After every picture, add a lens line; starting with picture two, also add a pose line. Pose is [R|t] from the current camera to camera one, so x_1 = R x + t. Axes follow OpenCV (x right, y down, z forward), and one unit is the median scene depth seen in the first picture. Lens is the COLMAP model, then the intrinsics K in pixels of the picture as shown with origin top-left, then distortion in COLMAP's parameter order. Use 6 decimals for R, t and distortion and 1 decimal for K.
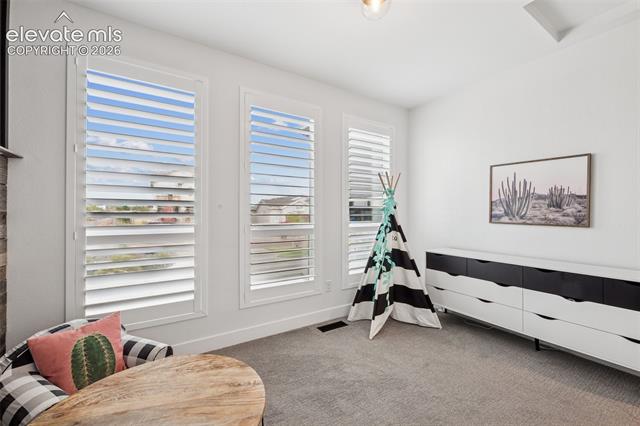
lens RADIAL K [[256.8, 0, 319.4], [0, 256.8, 214.4], [0, 0, 1]] dist [0.001299, 0.000167]
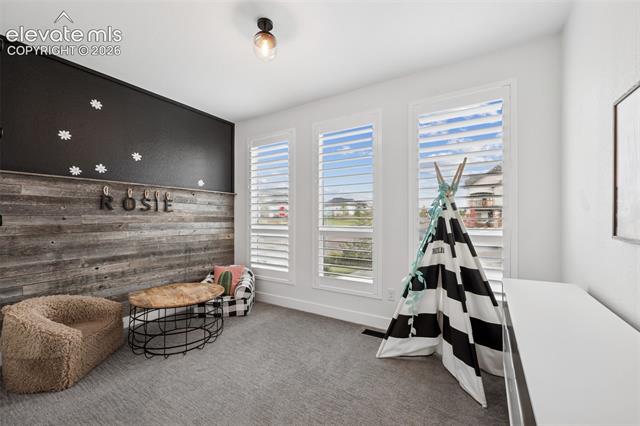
lens RADIAL K [[261.6, 0, 318.5], [0, 261.6, 216.5], [0, 0, 1]] dist [-0.001411, 0.000124]
pose [[0.438098, -0.002742, -0.898923, 0.882369], [0.006091, 0.999981, -0.000081, -0.007615], [0.898907, -0.005440, 0.438106, 0.394039]]
